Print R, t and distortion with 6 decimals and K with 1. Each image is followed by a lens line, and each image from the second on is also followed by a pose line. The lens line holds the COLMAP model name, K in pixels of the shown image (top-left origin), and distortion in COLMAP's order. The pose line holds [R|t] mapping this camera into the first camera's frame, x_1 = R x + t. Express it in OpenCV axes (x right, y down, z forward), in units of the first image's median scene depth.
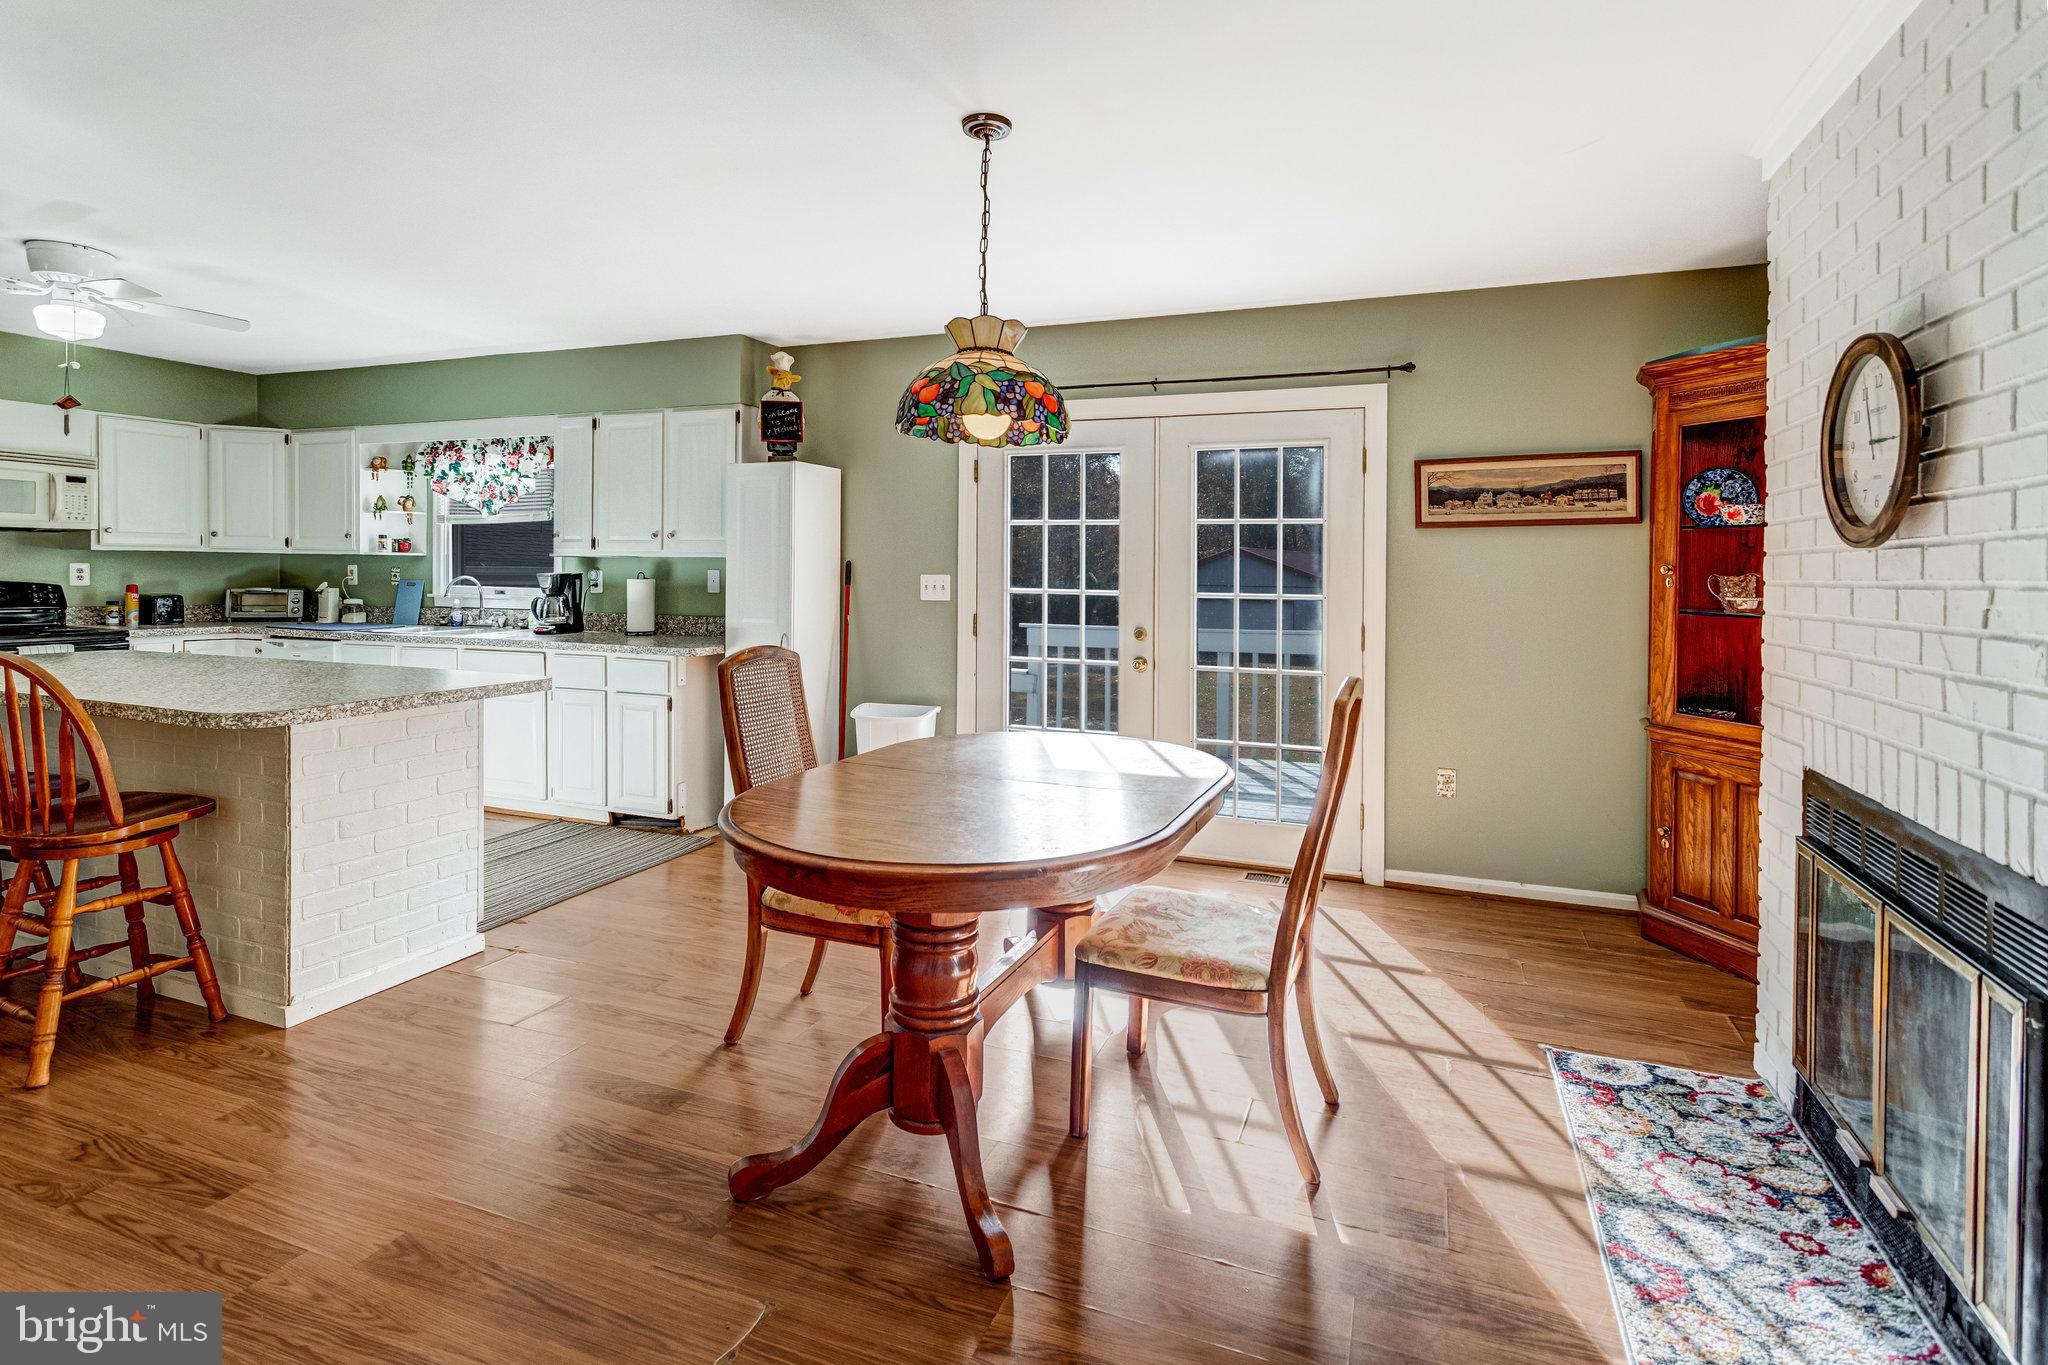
lens RADIAL K [[1003.4, 0, 1029.8], [0, 1003.4, 588.3], [0, 0, 1]] dist [0.003902, 0.001202]
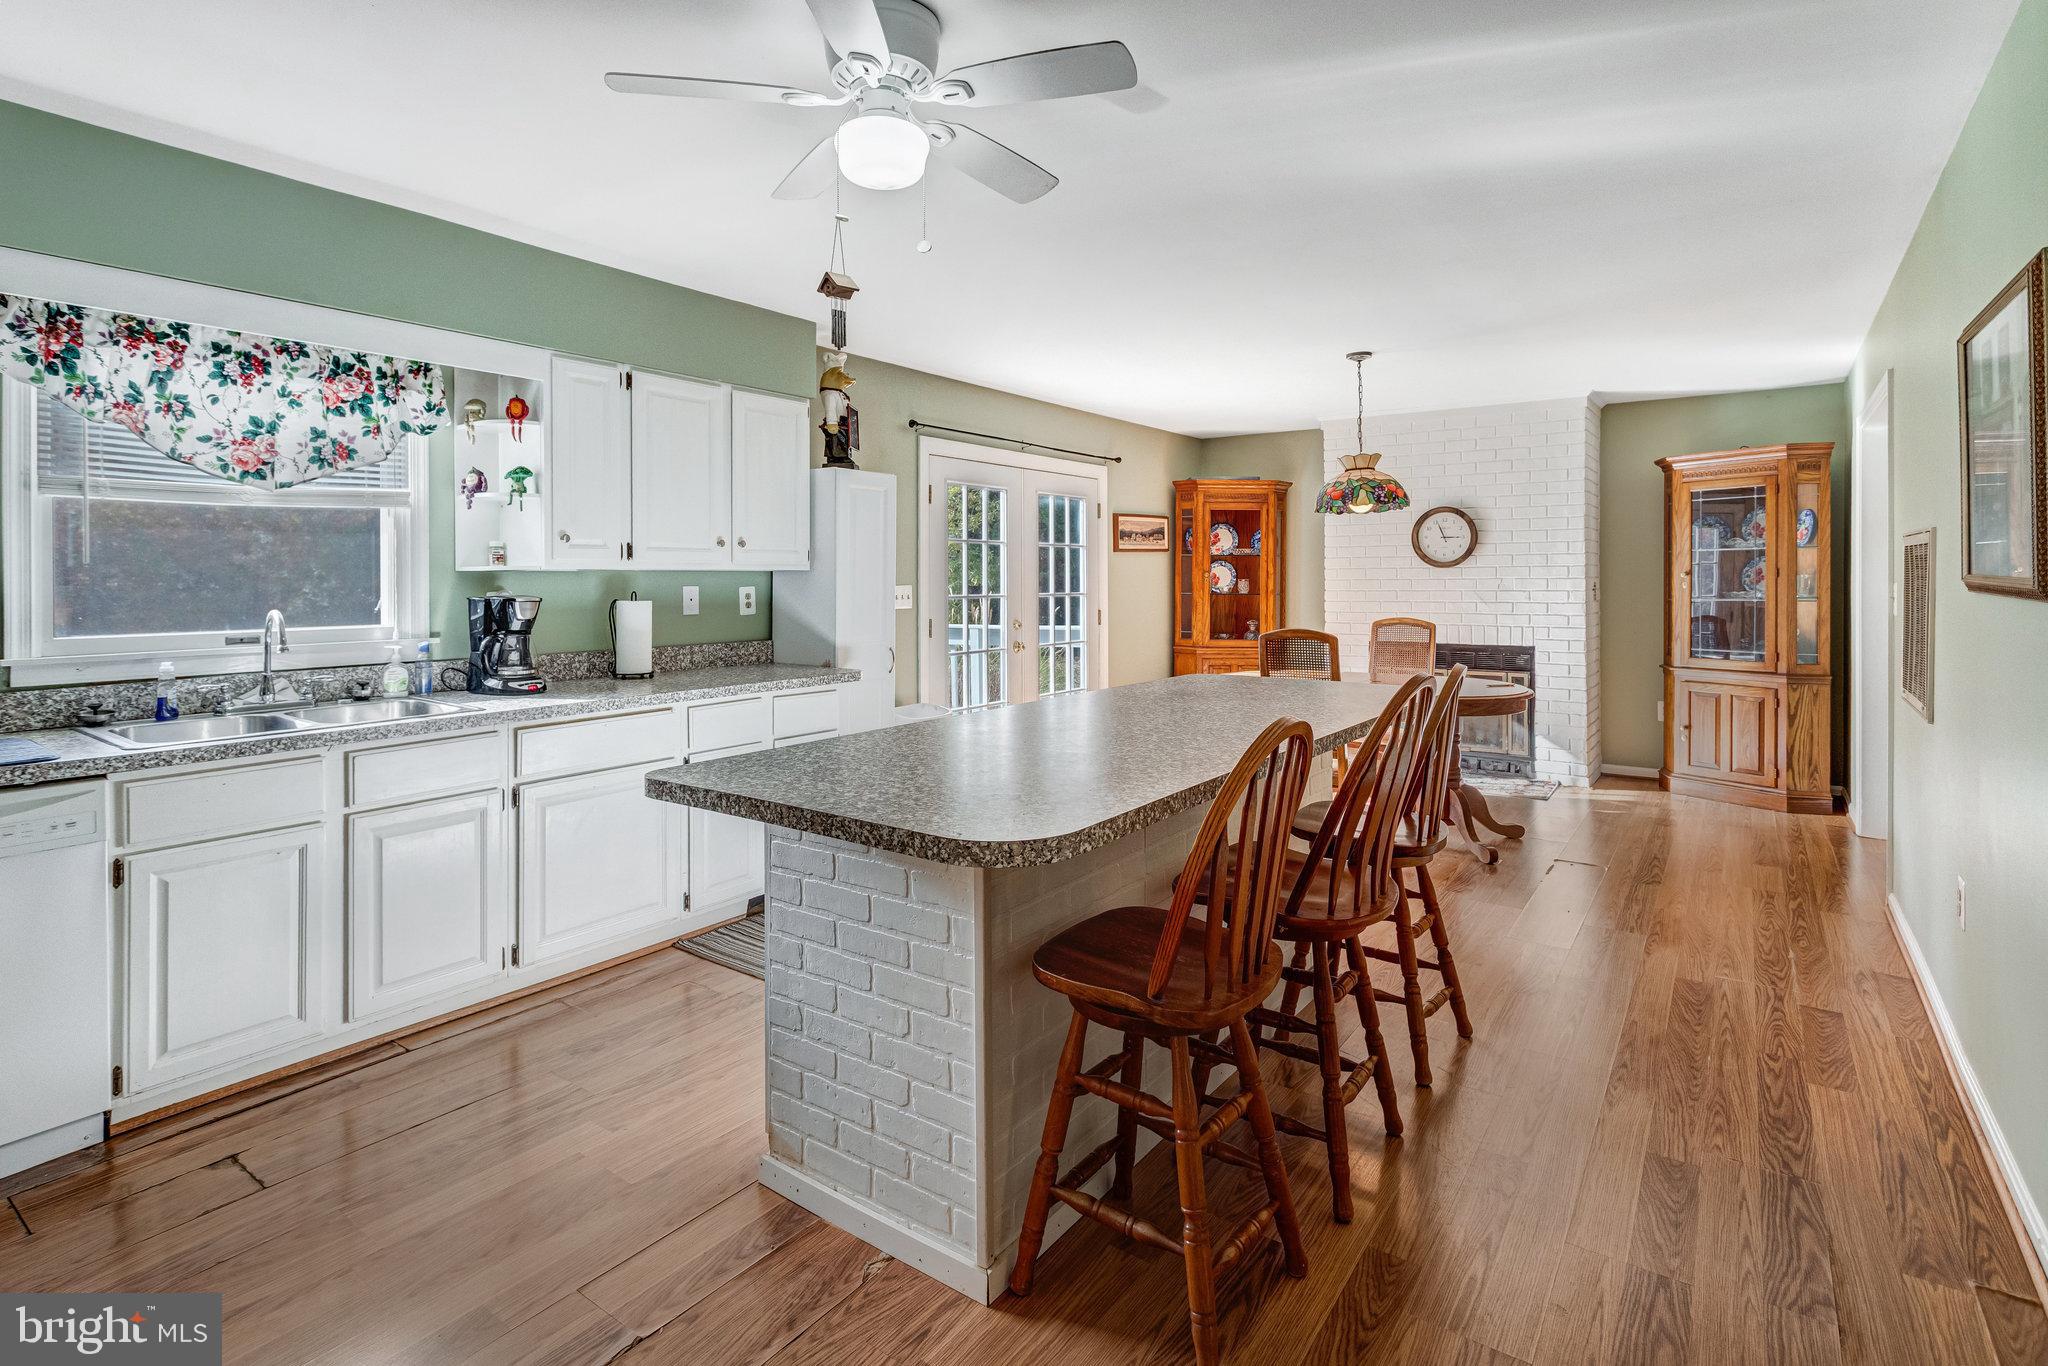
lens RADIAL K [[1008.7, 0, 1017.5], [0, 1008.7, 587.4], [0, 0, 1]] dist [-0.003814, 0.008882]
pose [[0.253016, -0.022761, 0.967194, -0.960439], [0.023570, 0.999572, 0.017357, -0.023437], [-0.967175, 0.018405, 0.253444, 0.513418]]
